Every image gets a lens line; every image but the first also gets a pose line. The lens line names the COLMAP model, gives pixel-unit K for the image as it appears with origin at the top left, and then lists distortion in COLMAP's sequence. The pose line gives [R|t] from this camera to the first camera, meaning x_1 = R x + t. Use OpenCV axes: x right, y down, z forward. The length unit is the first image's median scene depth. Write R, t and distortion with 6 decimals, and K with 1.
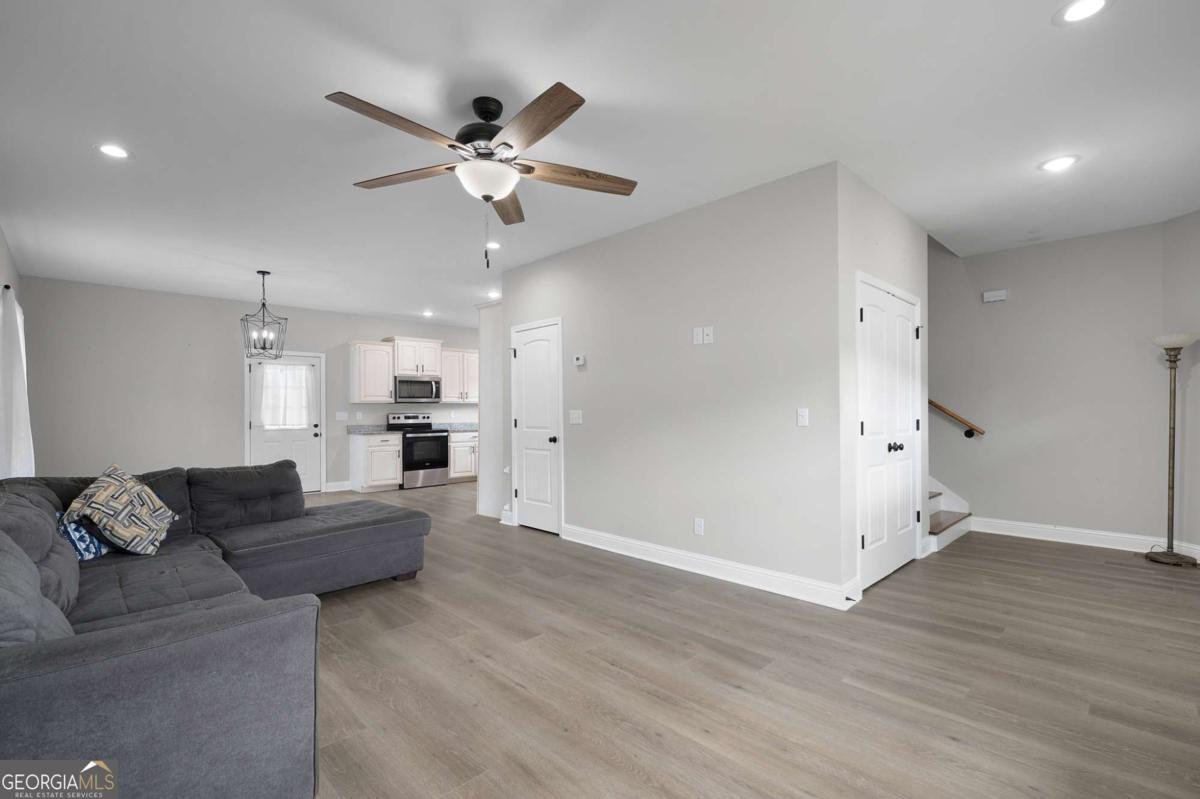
lens RADIAL K [[540.3, 0, 600.0], [0, 540.3, 399.5], [0, 0, 1]] dist [-0.000824, -0.000027]
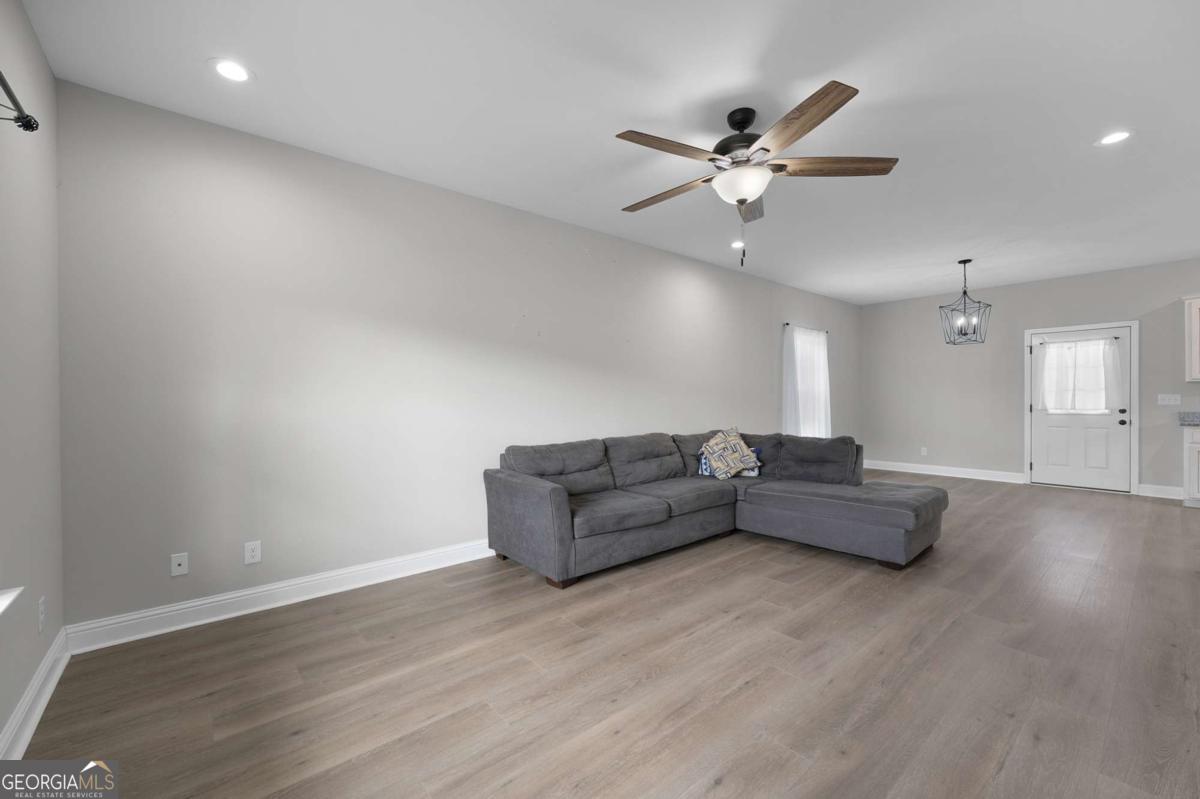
lens RADIAL K [[485.3, 0, 600.0], [0, 485.3, 399.5], [0, 0, 1]] dist [0.000008, -0.000210]
pose [[-0.073372, 0.011439, -0.997239, 0.437648], [0.027283, 0.999583, 0.009459, 0.003539], [0.996931, -0.026514, -0.073654, 0.432707]]
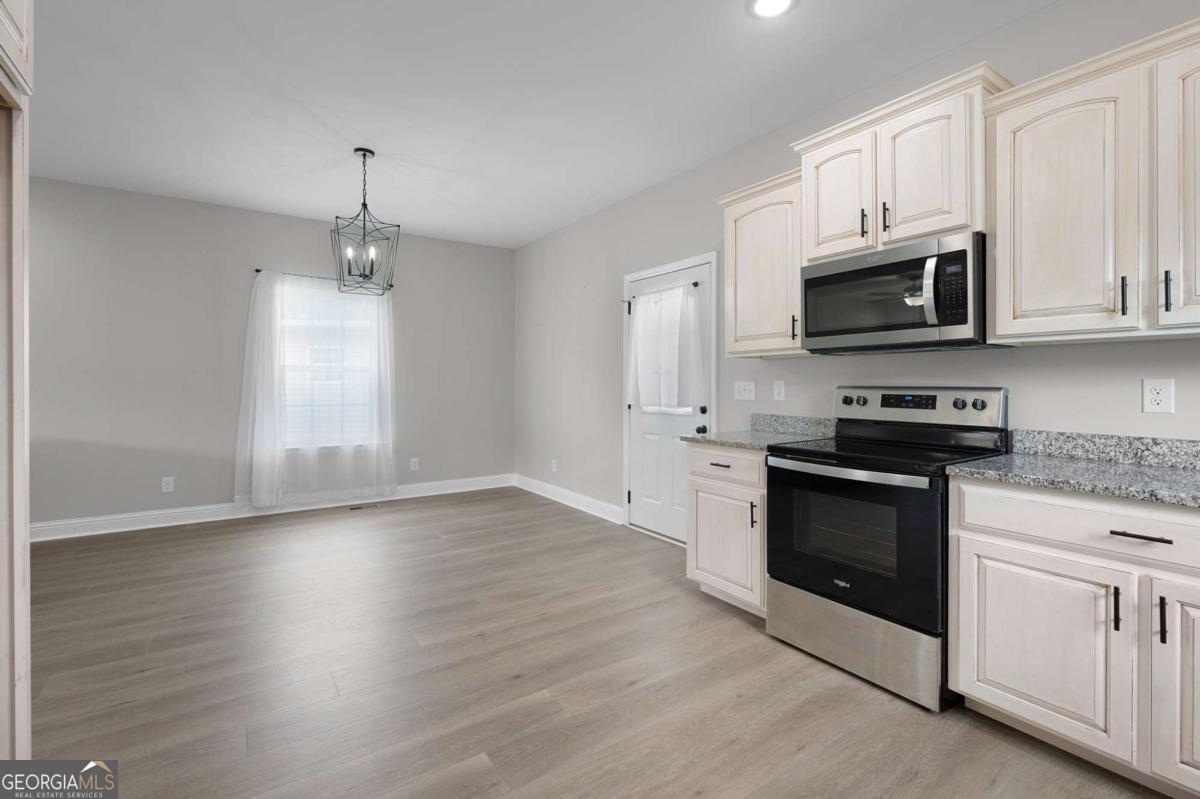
lens RADIAL K [[540.3, 0, 600.0], [0, 540.3, 399.5], [0, 0, 1]] dist [-0.000824, -0.000027]
pose [[-0.177557, 0.039447, -0.983320, -0.077789], [0.024313, 0.999067, 0.035689, 0.033092], [0.983810, -0.017571, -0.178351, 1.633690]]
